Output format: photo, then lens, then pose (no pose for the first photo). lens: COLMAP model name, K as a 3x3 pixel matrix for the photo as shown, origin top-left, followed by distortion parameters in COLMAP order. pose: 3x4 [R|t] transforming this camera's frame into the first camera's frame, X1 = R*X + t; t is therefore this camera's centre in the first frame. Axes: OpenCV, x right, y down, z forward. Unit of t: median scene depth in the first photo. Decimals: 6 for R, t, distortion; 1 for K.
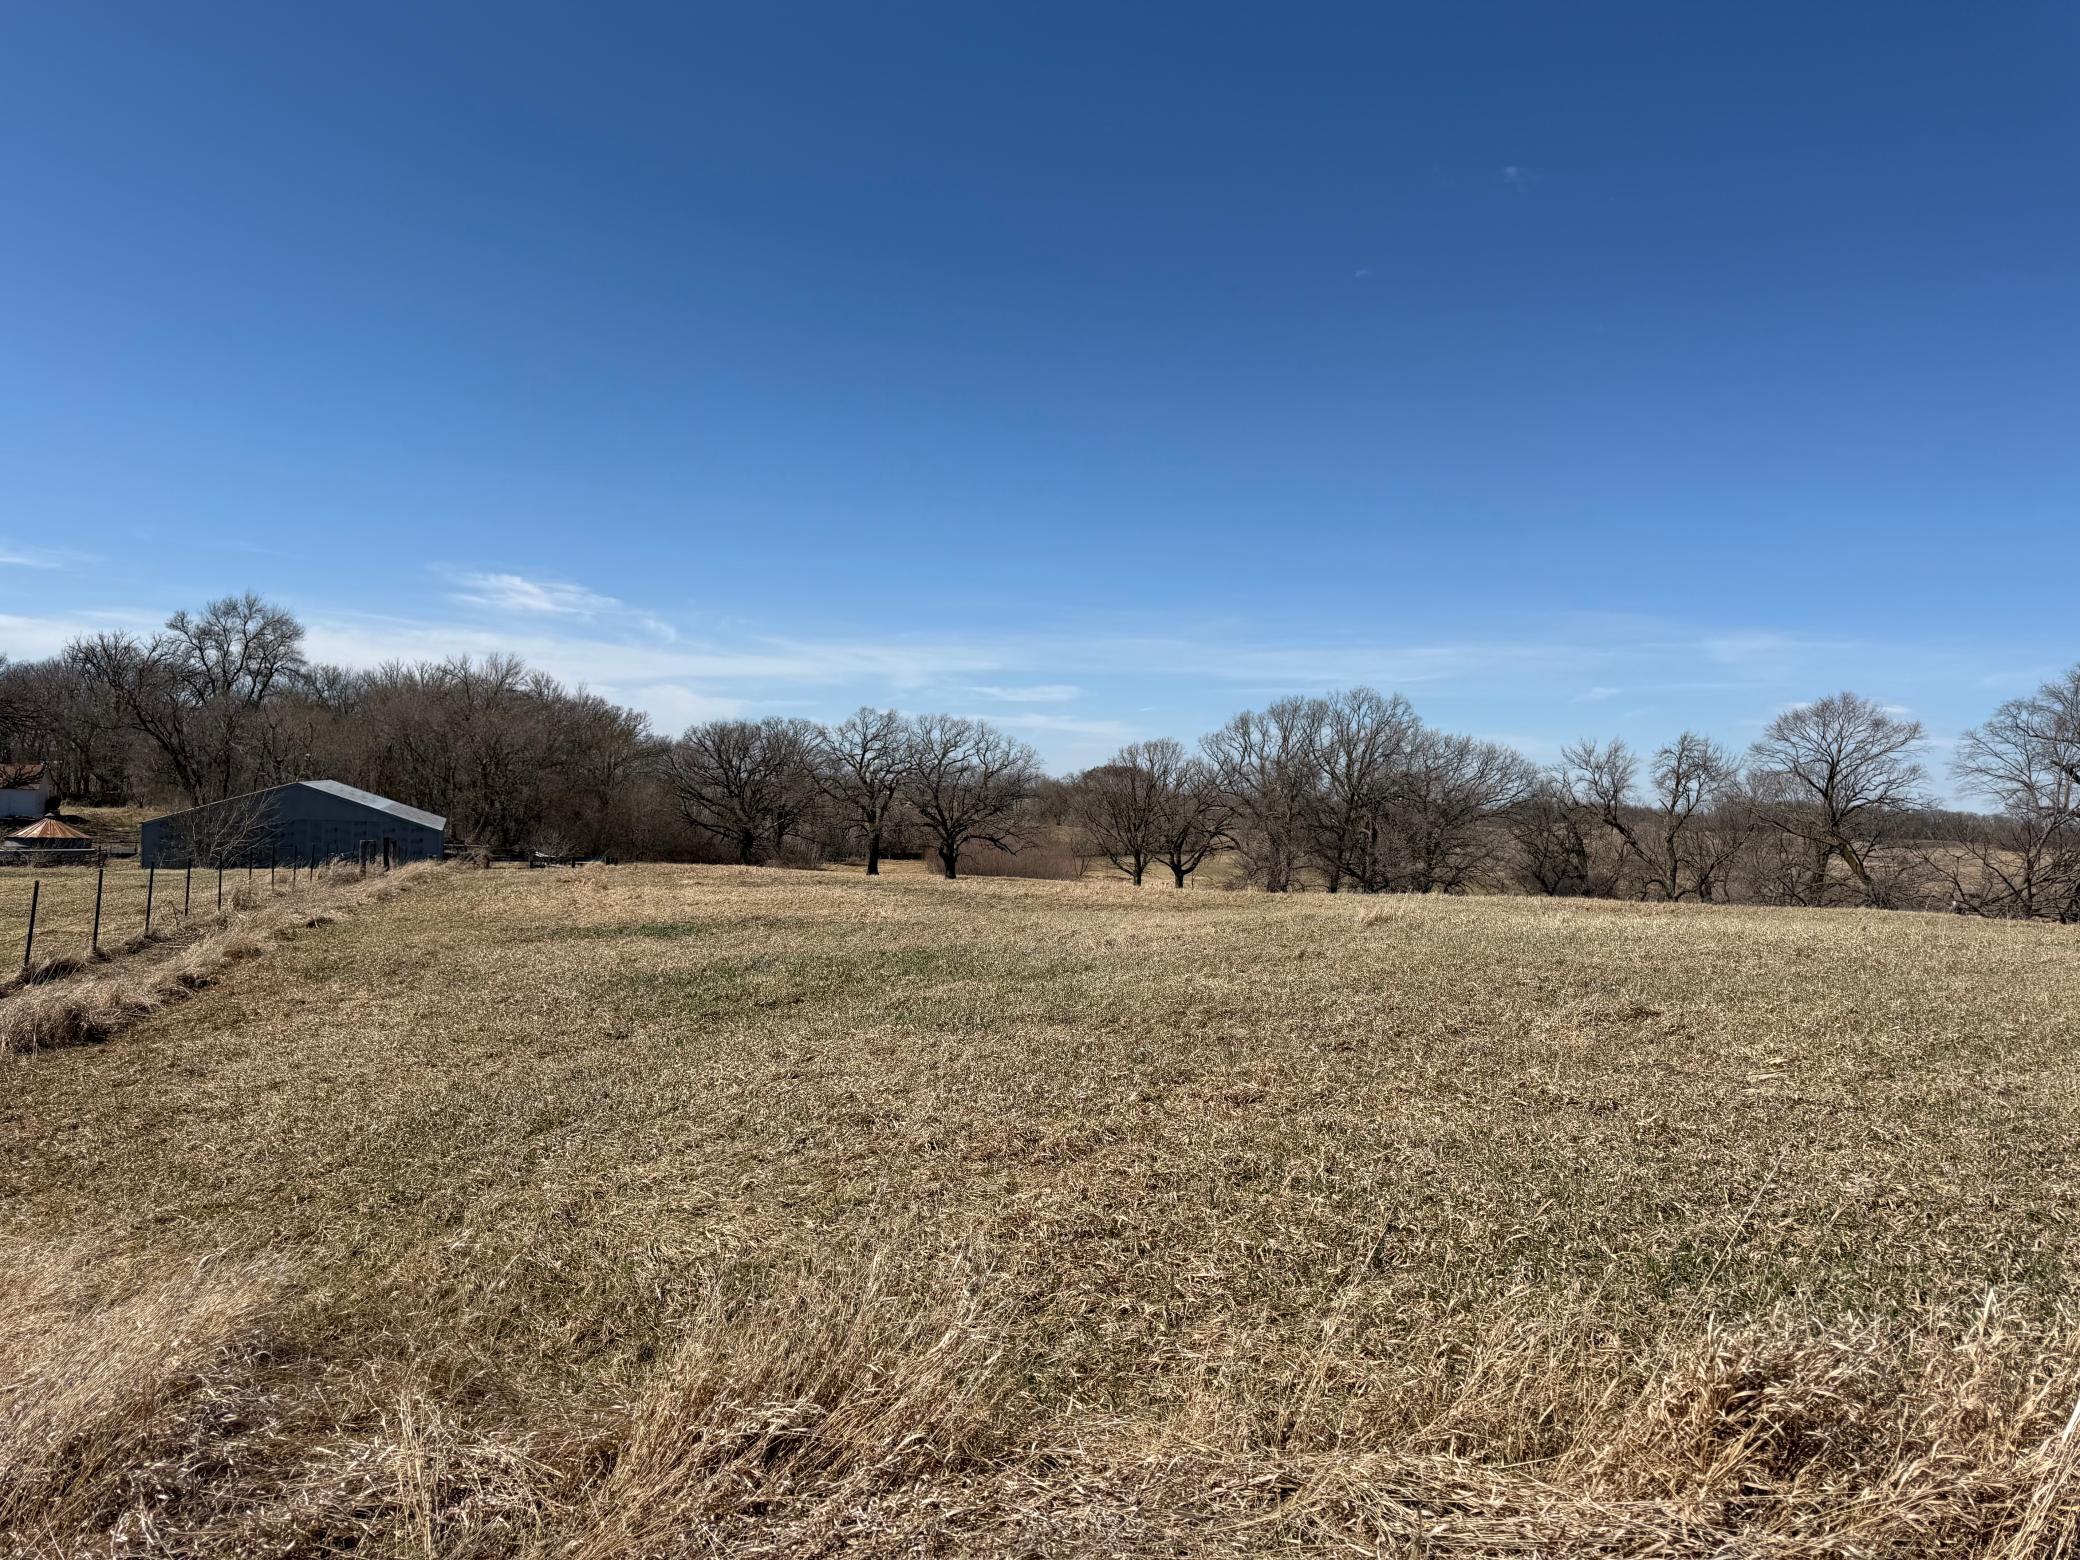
lens RADIAL K [[1482.0, 0, 1020.3], [0, 1482.0, 780.1], [0, 0, 1]] dist [0.044506, -0.045750]
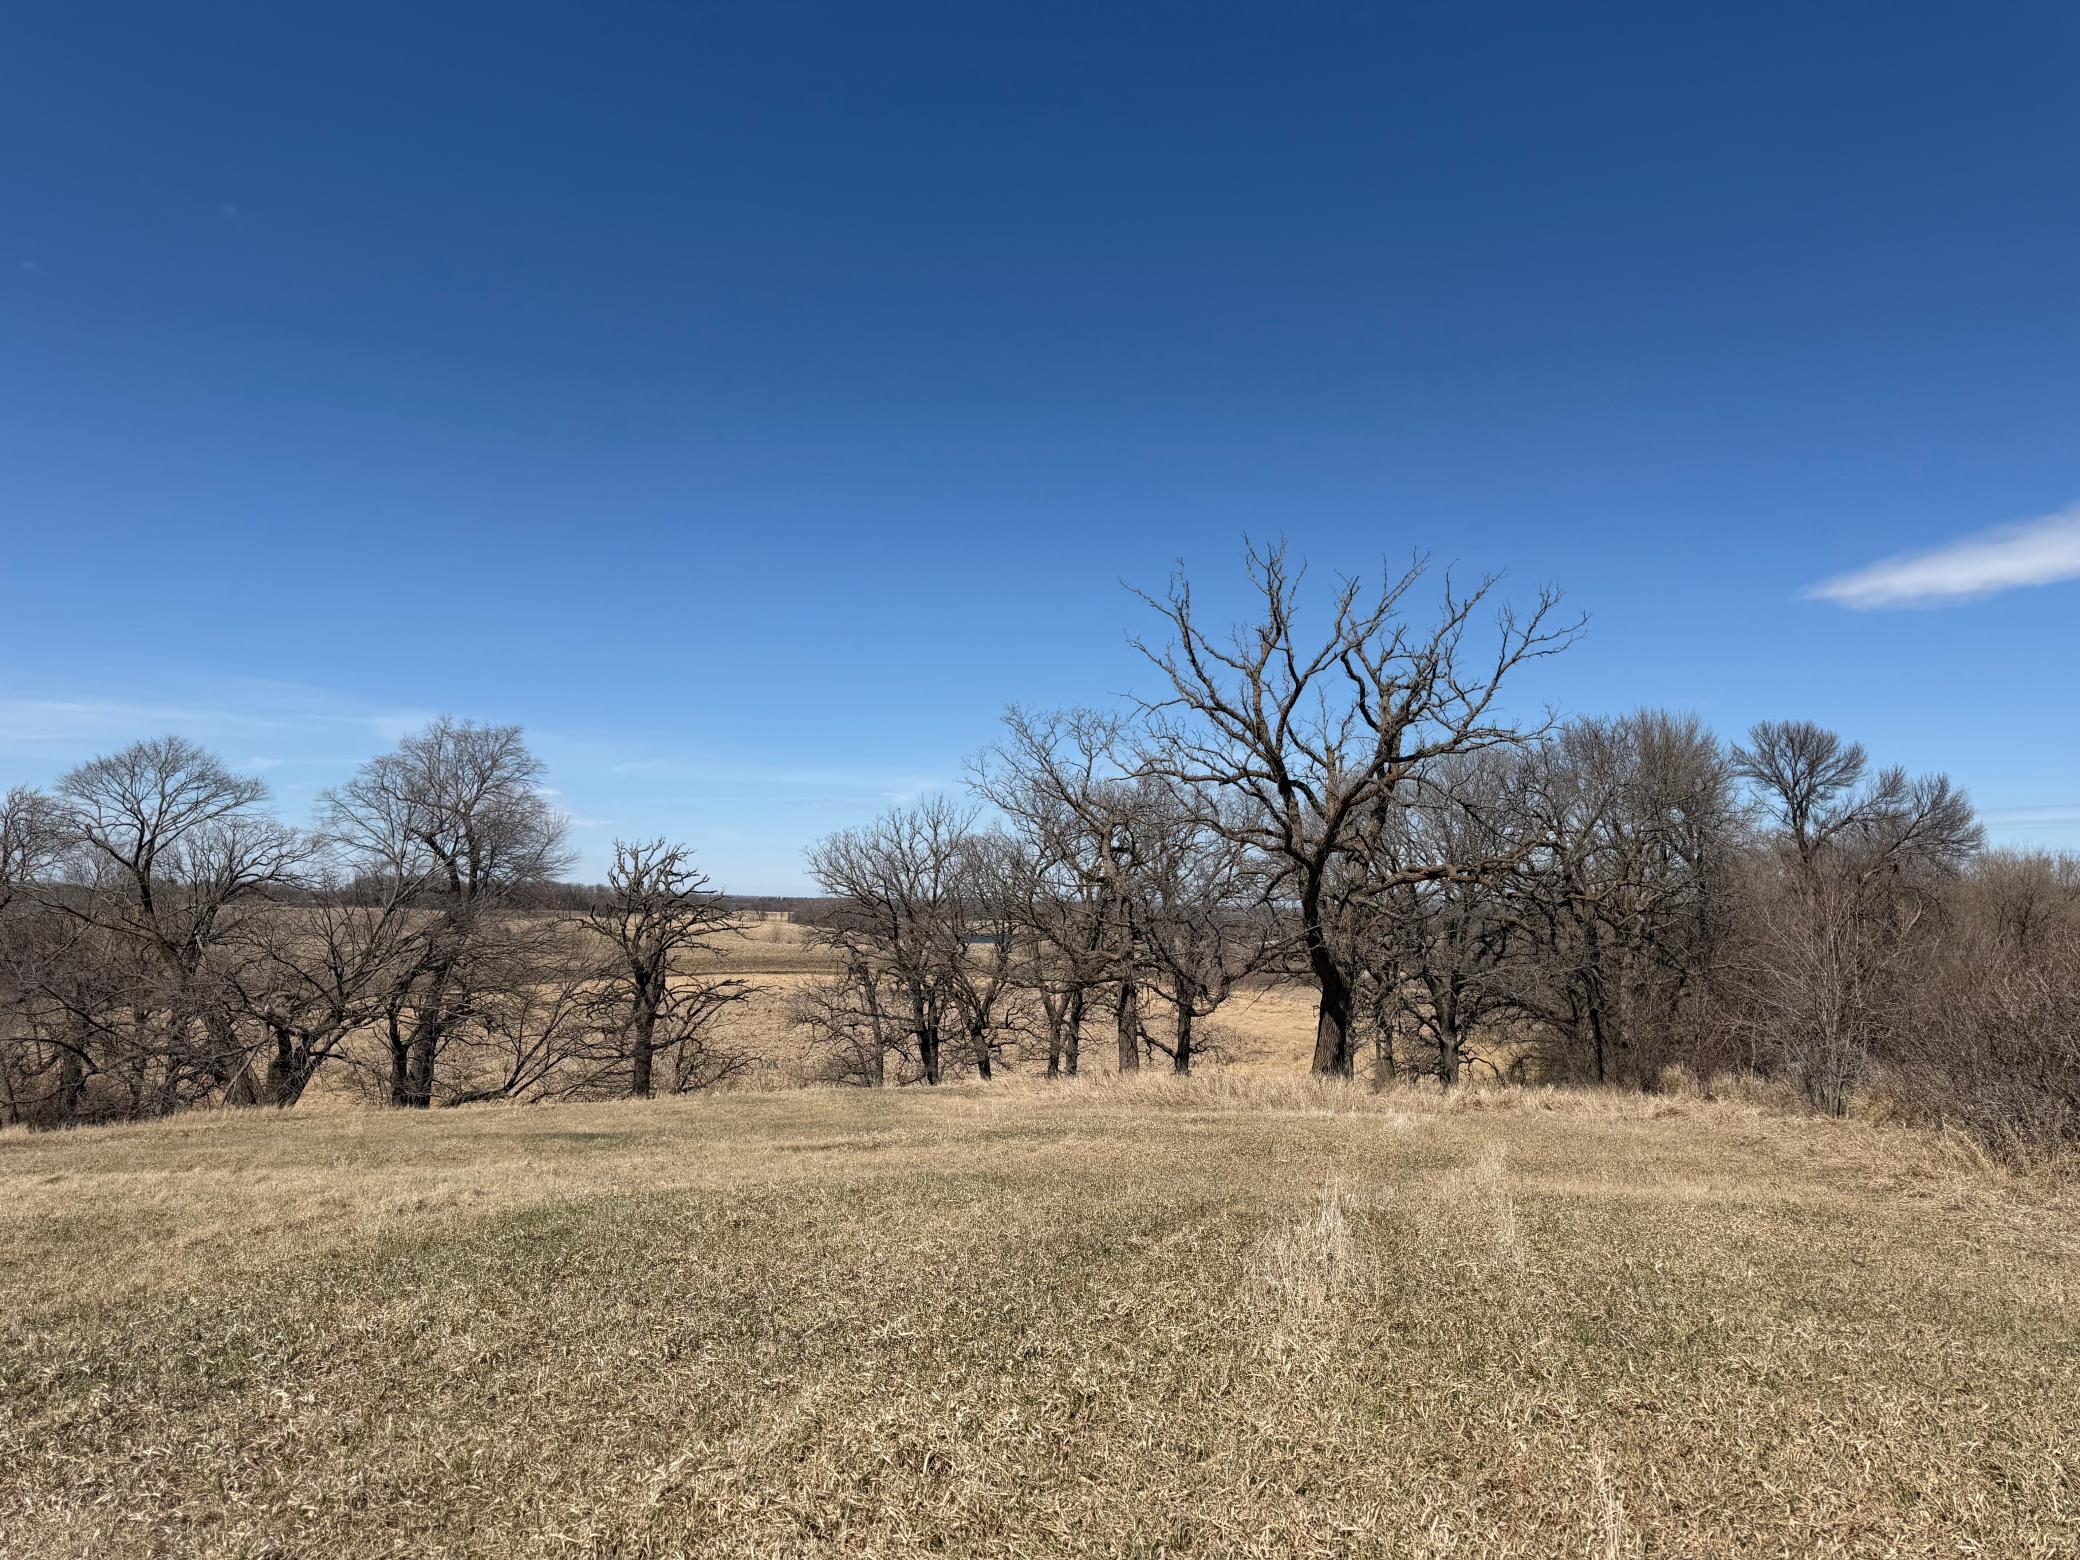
lens RADIAL K [[1482.0, 0, 1045.4], [0, 1482.0, 740.6], [0, 0, 1]] dist [0.044506, -0.045750]
pose [[0.653598, 0.057009, 0.754692, 0.218966], [0.001495, 0.997060, -0.076612, 0.002316], [-0.756841, 0.051202, 0.651591, 0.134703]]
